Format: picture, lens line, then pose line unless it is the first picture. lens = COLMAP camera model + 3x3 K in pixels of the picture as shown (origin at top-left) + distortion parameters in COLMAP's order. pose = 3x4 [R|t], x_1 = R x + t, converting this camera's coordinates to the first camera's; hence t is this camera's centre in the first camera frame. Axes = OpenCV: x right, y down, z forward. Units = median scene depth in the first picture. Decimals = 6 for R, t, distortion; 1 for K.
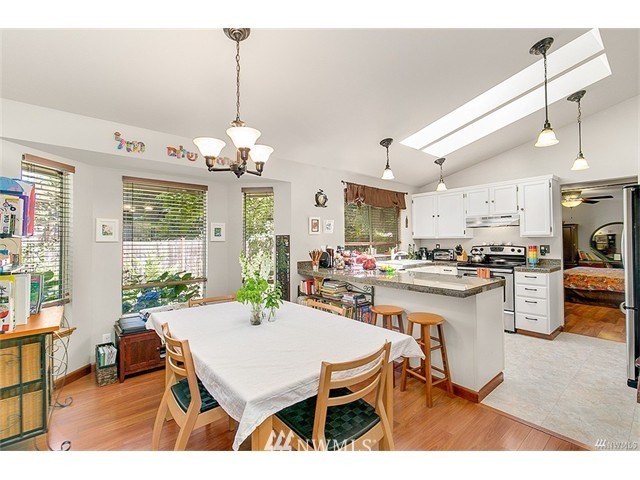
lens RADIAL K [[283.8, 0, 322.7], [0, 283.8, 238.1], [0, 0, 1]] dist [-0.000447, -0.000333]
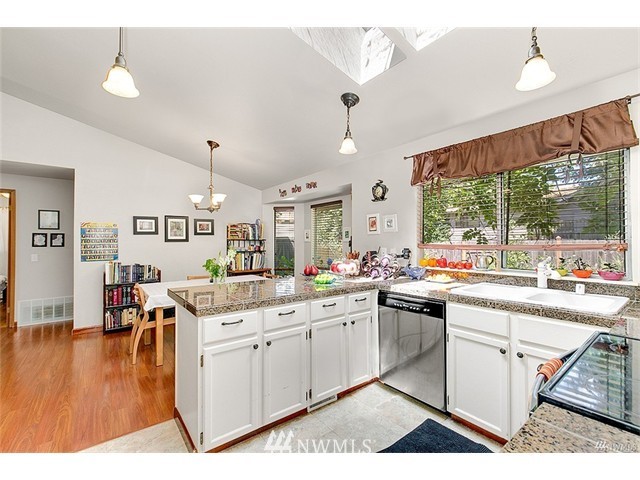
lens RADIAL K [[283.8, 0, 322.7], [0, 283.8, 238.1], [0, 0, 1]] dist [-0.000447, -0.000333]
pose [[-0.034397, -0.007862, -0.999377, 0.759424], [0.015546, 0.999844, -0.008401, 0.003072], [0.999287, -0.015826, -0.034270, 0.790421]]
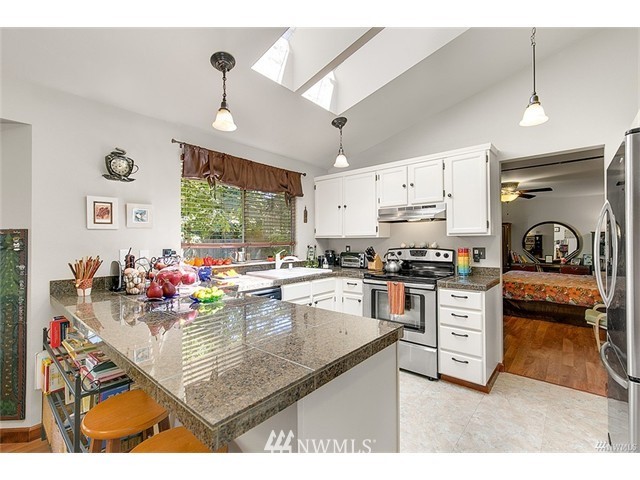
lens RADIAL K [[285.7, 0, 321.5], [0, 285.7, 239.7], [0, 0, 1]] dist [0.004593, 0.000159]
pose [[0.986516, 0.003202, 0.163636, 0.269163], [-0.003970, 0.999983, 0.004366, 0.003444], [-0.163619, -0.004957, 0.986511, 0.348425]]
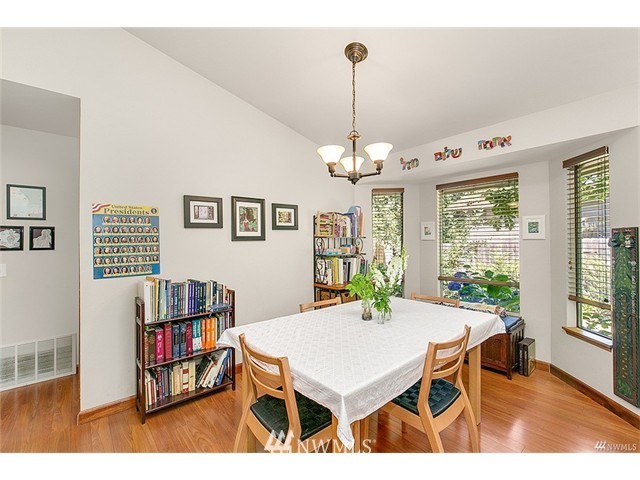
lens RADIAL K [[283.8, 0, 322.7], [0, 283.8, 238.1], [0, 0, 1]] dist [-0.000447, -0.000333]
pose [[0.012599, -0.006349, -0.999900, 0.341401], [0.020328, 0.999775, -0.006092, 0.001204], [0.999714, -0.020249, 0.012725, 0.347811]]
